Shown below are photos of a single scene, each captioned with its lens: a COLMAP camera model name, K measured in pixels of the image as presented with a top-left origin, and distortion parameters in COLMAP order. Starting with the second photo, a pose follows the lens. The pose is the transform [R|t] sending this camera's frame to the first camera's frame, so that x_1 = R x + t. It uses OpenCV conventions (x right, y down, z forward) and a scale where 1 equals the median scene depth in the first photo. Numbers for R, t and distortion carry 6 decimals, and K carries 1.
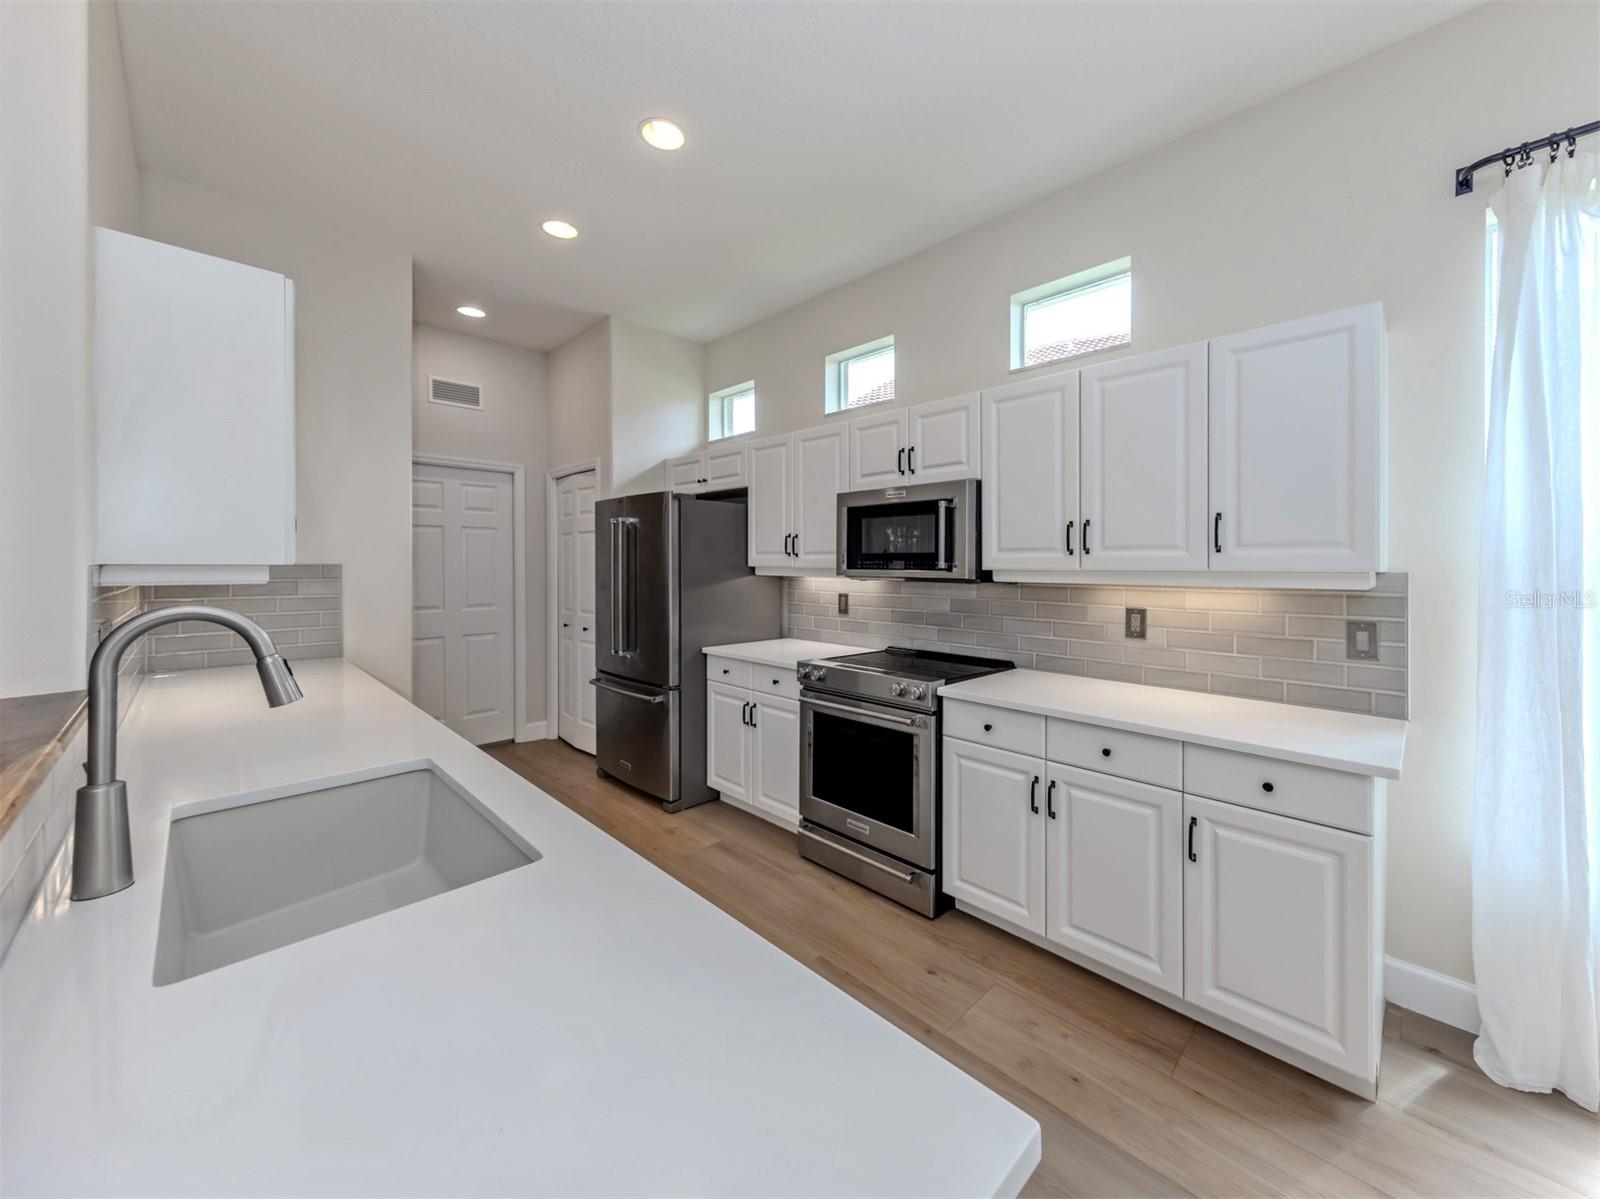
lens RADIAL K [[613.1, 0, 834.3], [0, 613.1, 566.2], [0, 0, 1]] dist [0.005634, -0.000651]
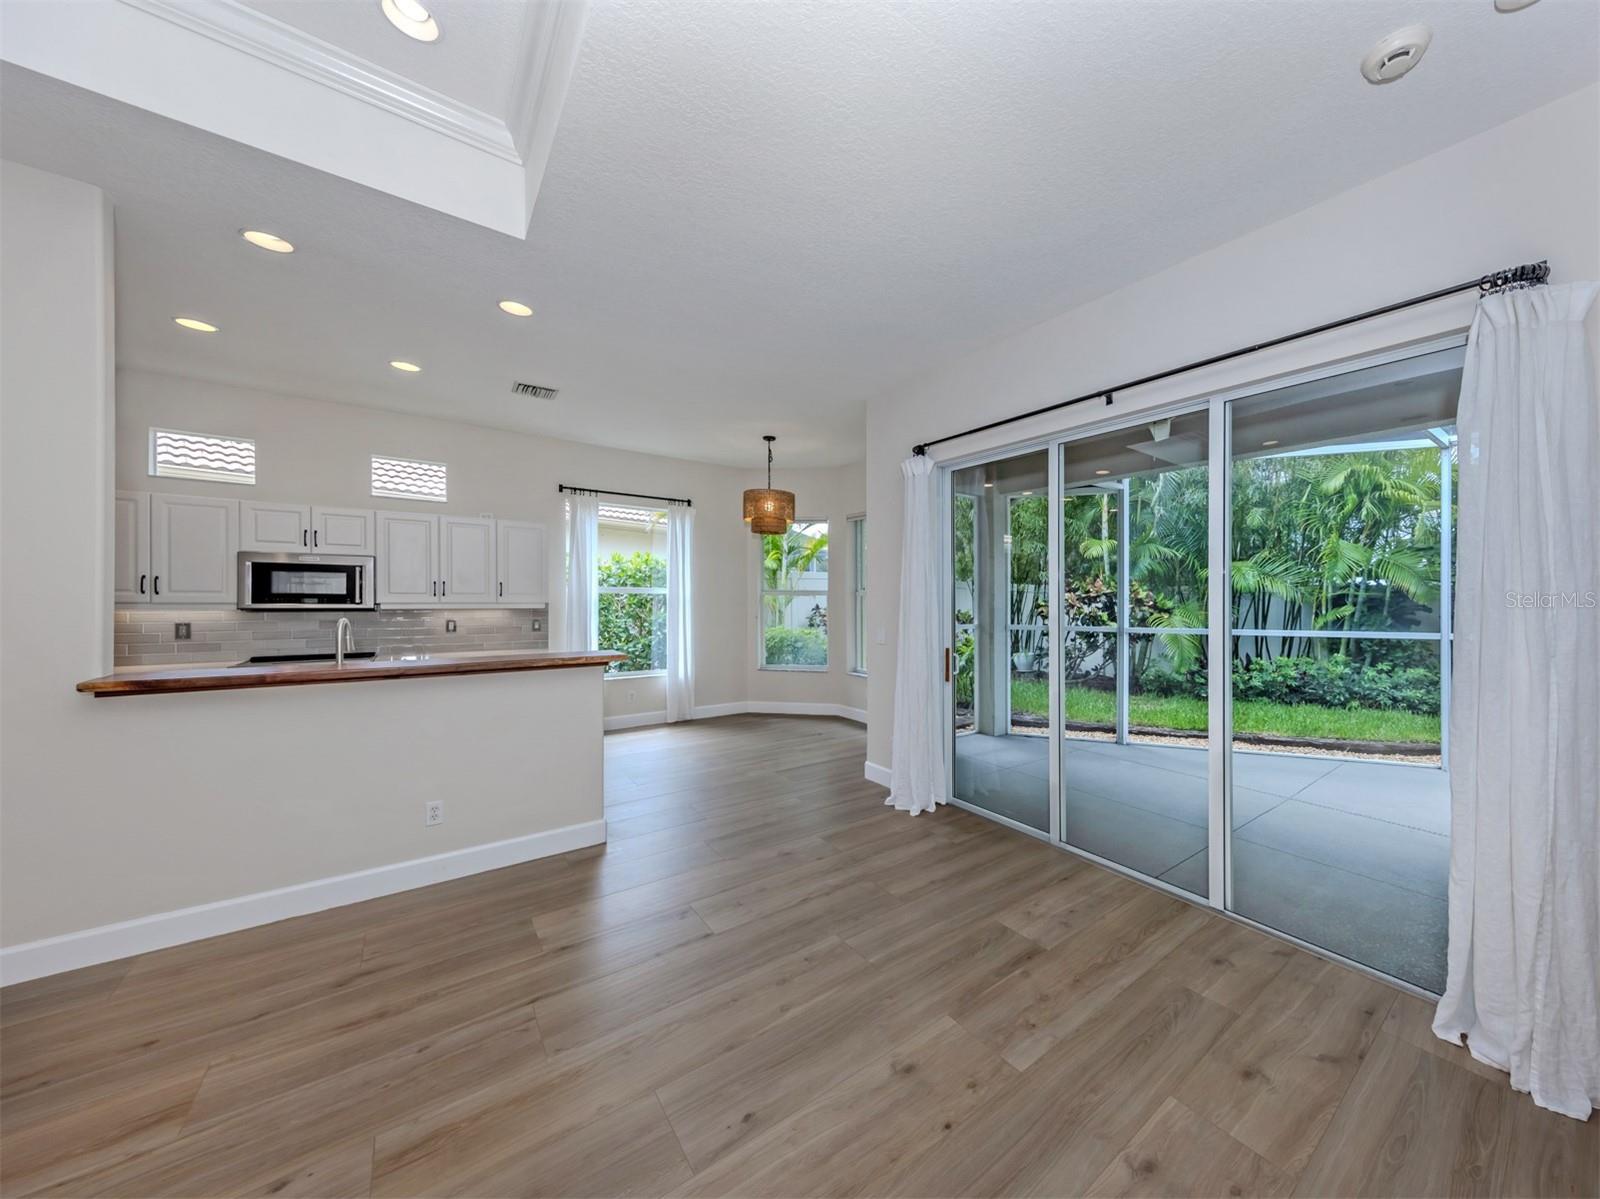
lens RADIAL K [[582.1, 0, 853.9], [0, 582.1, 597.0], [0, 0, 1]] dist [0.006271, -0.001135]
pose [[0.148340, -0.001234, 0.988936, -1.442520], [-0.005098, 0.999985, 0.002013, -0.026464], [-0.988923, -0.005340, 0.148332, -0.811399]]
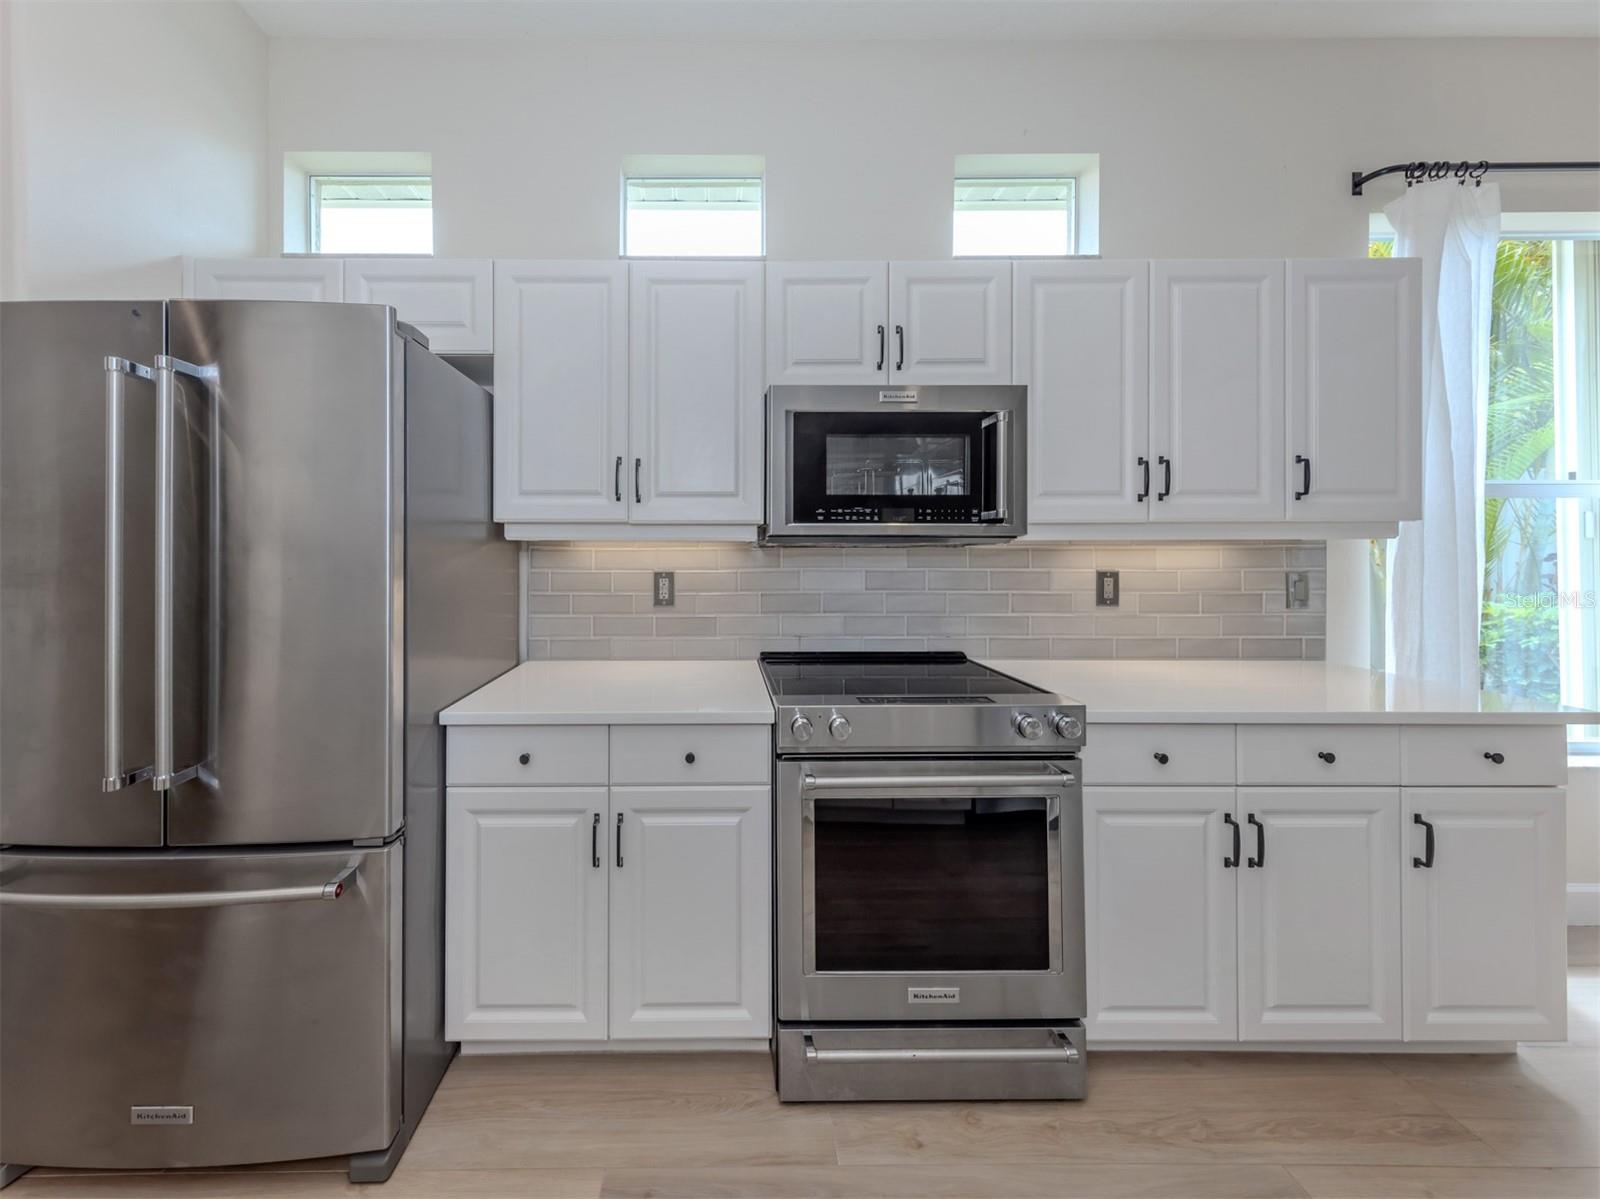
lens RADIAL K [[582.1, 0, 636.4], [0, 582.1, 546.0], [0, 0, 1]] dist [0.006271, -0.001135]
pose [[0.724239, -0.004470, 0.689535, -0.542268], [0.007985, 0.999966, -0.001904, 0.030614], [-0.689503, 0.006884, 0.724250, 0.868851]]
